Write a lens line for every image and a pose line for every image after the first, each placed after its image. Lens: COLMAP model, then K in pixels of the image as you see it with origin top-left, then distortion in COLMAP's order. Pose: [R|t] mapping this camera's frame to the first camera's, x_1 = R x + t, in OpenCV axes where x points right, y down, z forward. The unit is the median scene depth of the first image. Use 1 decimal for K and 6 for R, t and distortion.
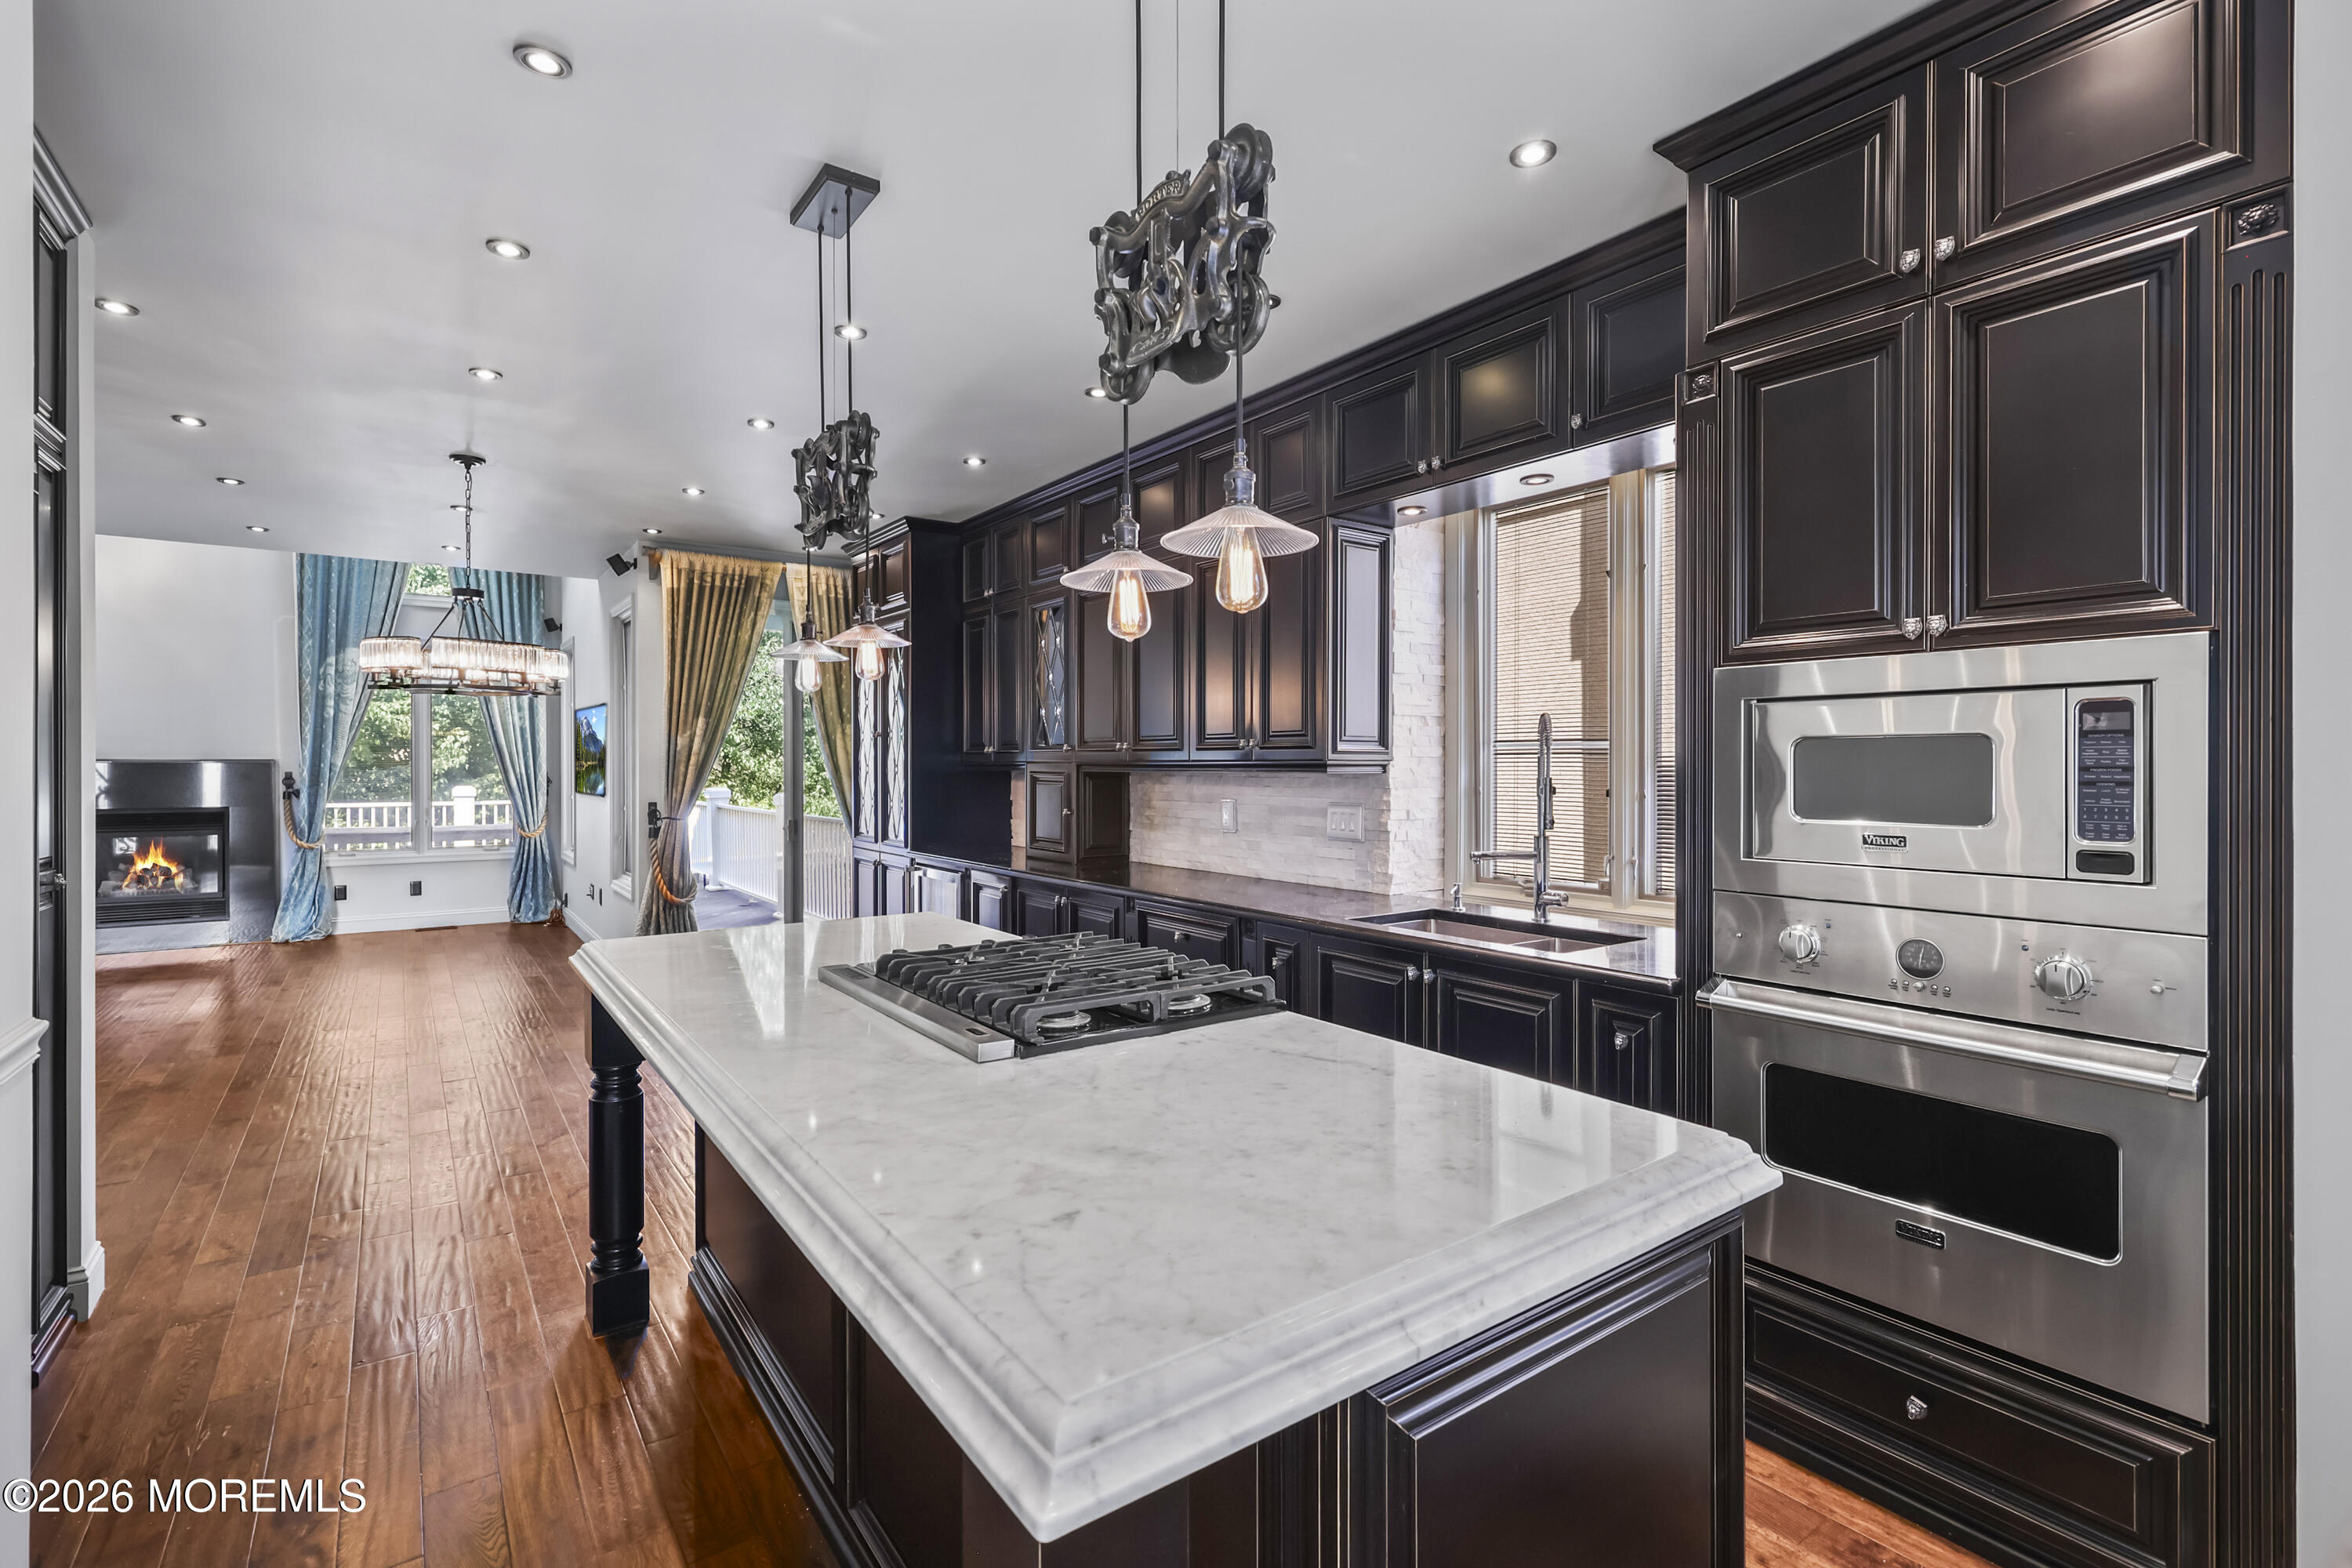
lens RADIAL K [[1064.0, 0, 1159.8], [0, 1064.0, 769.2], [0, 0, 1]] dist [-0.000109, -0.000288]
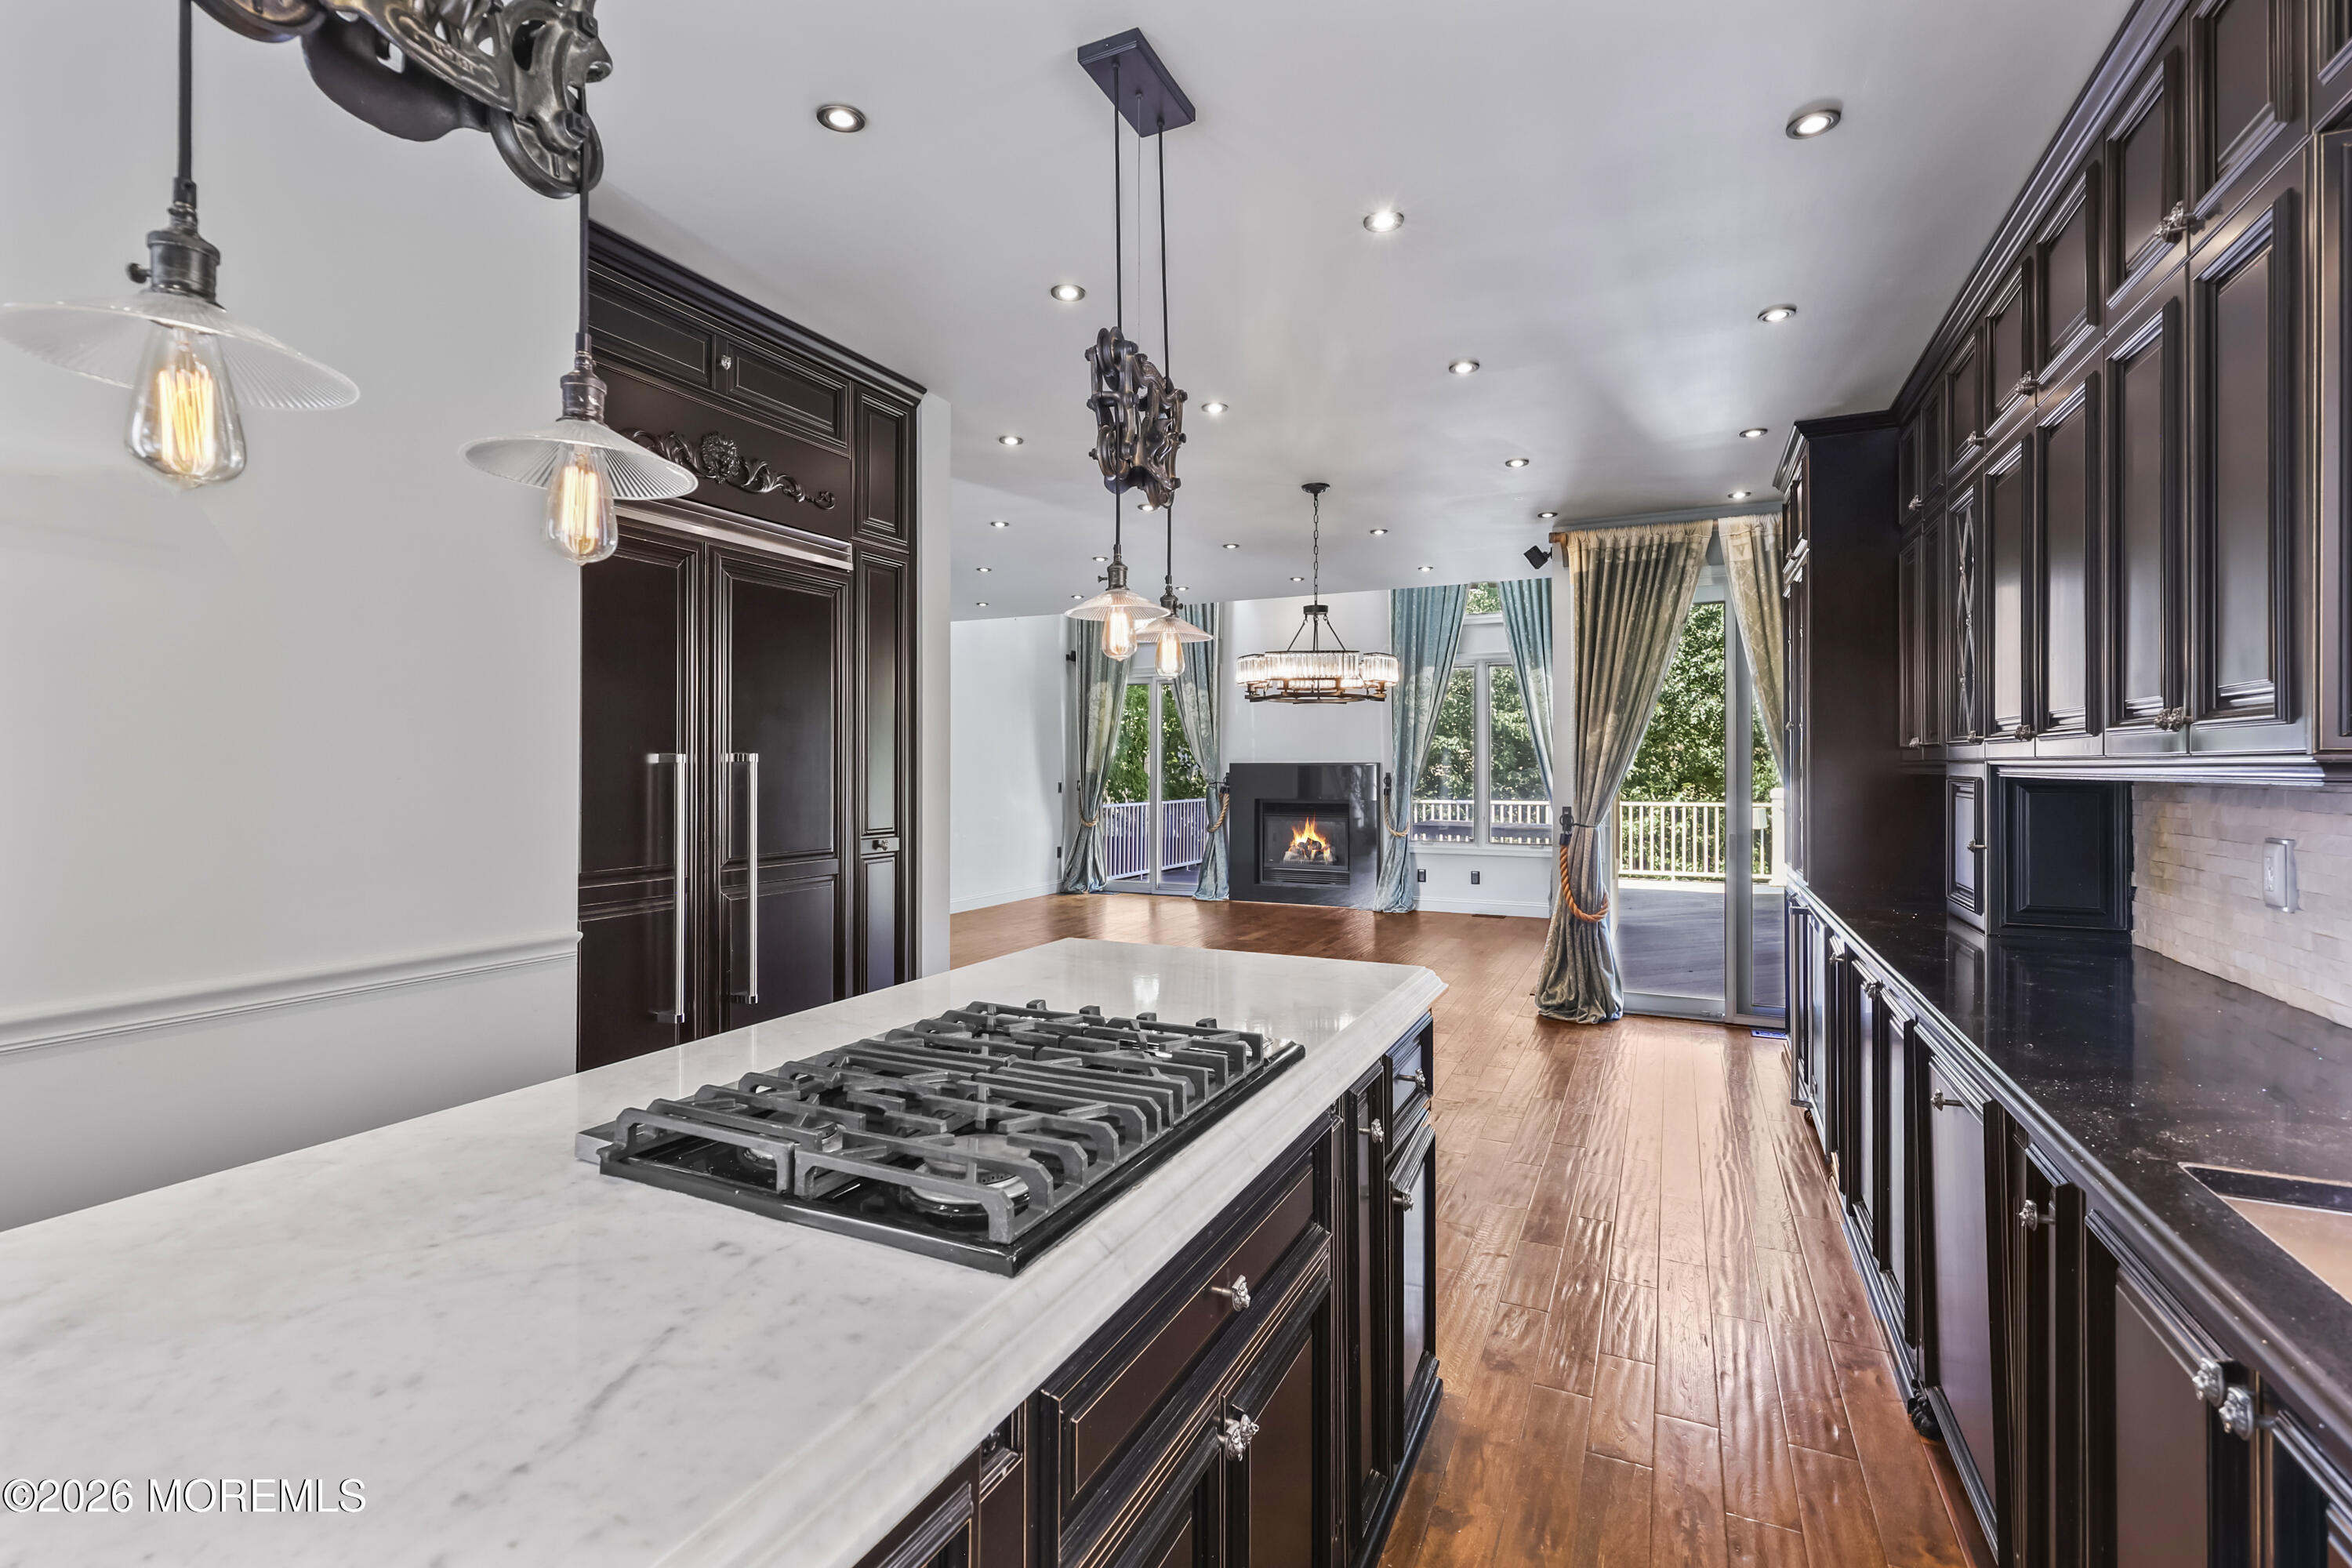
lens RADIAL K [[1064.0, 0, 1159.8], [0, 1064.0, 769.2], [0, 0, 1]] dist [-0.000109, -0.000288]
pose [[0.480056, 0.003039, -0.877233, 0.141056], [-0.006060, 0.999982, 0.000148, 0.000337], [0.877217, 0.005245, 0.480065, 0.207518]]
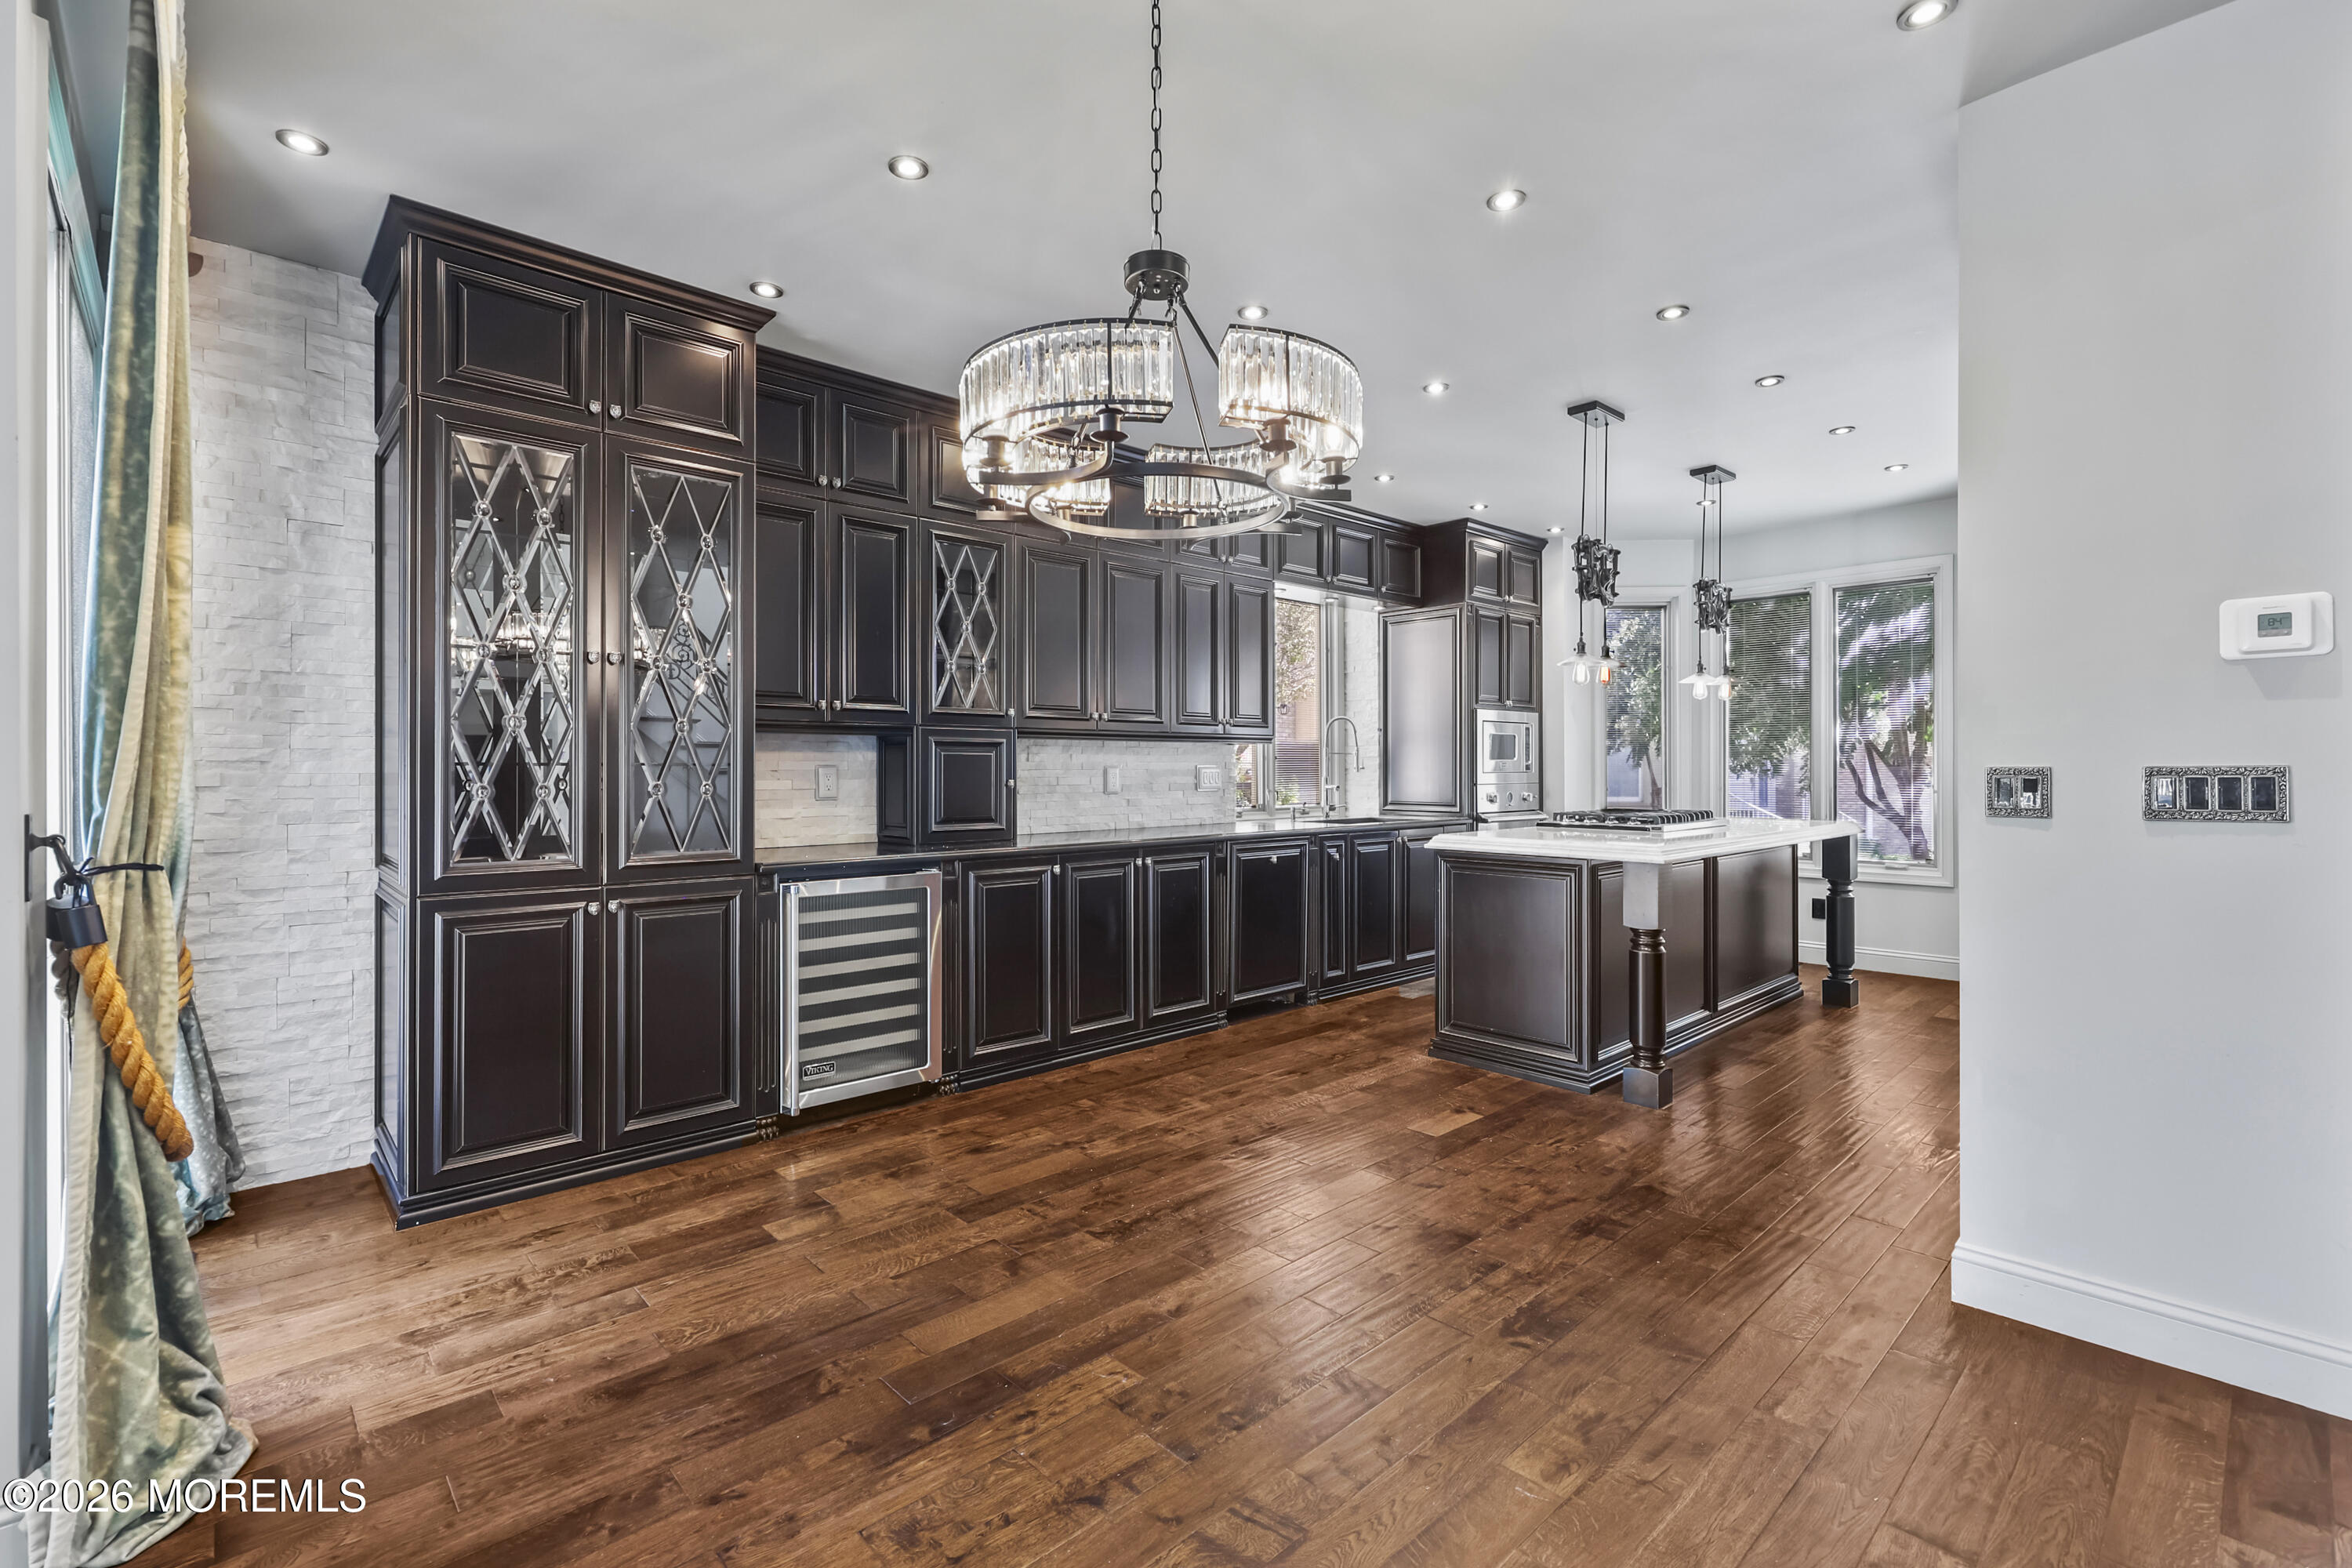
lens RADIAL K [[1049.4, 0, 1167.8], [0, 1049.4, 768.3], [0, 0, 1]] dist [0.001363, 0.000357]
pose [[-0.119817, 0.001014, 0.992795, -0.654051], [0.005247, 0.999986, -0.000388, 0.018906], [-0.992782, 0.005163, -0.119821, 0.641837]]
